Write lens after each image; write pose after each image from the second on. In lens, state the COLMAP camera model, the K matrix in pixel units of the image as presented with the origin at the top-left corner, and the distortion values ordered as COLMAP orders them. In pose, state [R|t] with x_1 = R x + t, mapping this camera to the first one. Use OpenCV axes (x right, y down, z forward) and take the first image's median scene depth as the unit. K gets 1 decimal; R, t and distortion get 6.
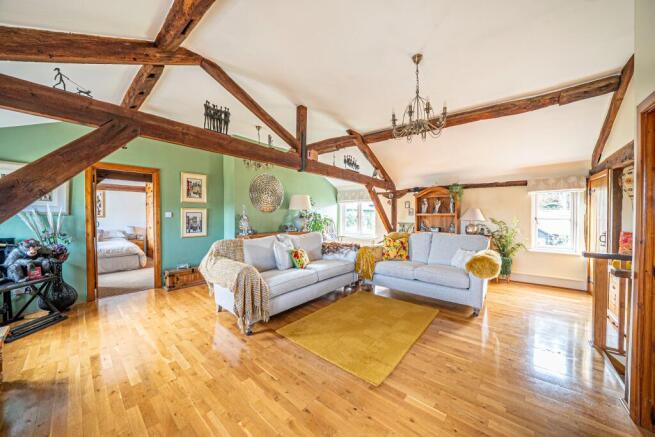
lens RADIAL K [[226.2, 0, 327.5], [0, 226.2, 218.5], [0, 0, 1]] dist [-0.024189, 0.000250]
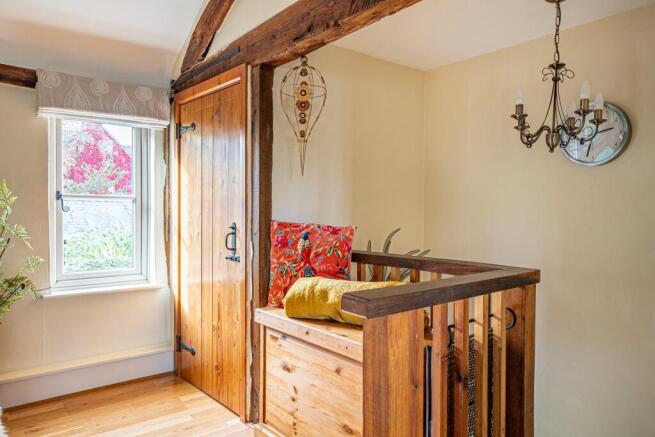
lens RADIAL K [[459.0, 0, 327.5], [0, 459.0, 218.5], [0, 0, 1]] dist [-0.003736, -0.003015]
pose [[0.176262, -0.014998, 0.984229, 0.395693], [0.010039, 0.999859, 0.013438, 0.033682], [-0.984292, 0.007512, 0.176387, 0.565813]]
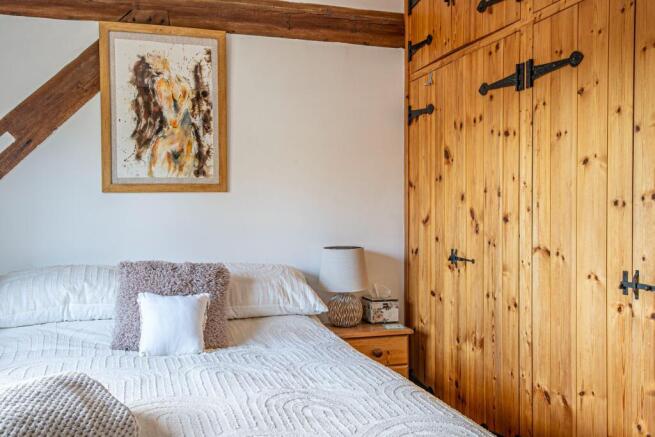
lens RADIAL K [[620.6, 0, 327.5], [0, 620.6, 218.5], [0, 0, 1]] dist [0.017915, 0.009595]
pose [[0.847215, 0.009245, -0.531170, -0.615289], [-0.007989, 0.999957, 0.004661, 0.012050], [0.531191, 0.000295, 0.847252, 0.567548]]
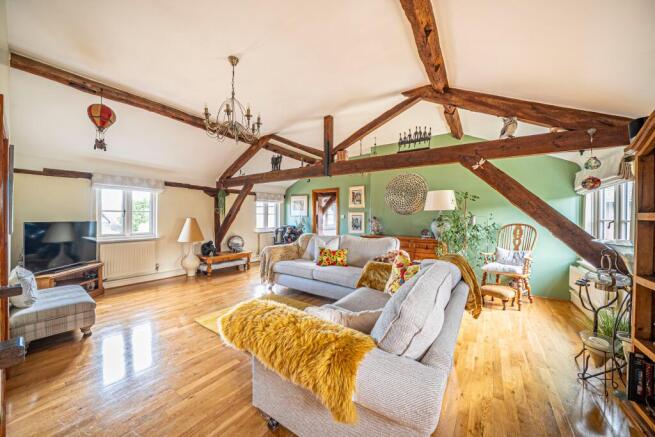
lens RADIAL K [[226.2, 0, 327.5], [0, 226.2, 218.5], [0, 0, 1]] dist [-0.024189, 0.000250]
pose [[0.097880, 0.006990, -0.995174, 0.916503], [-0.018257, 0.999820, 0.005227, -0.012009], [0.995031, 0.017657, 0.097990, 0.846198]]
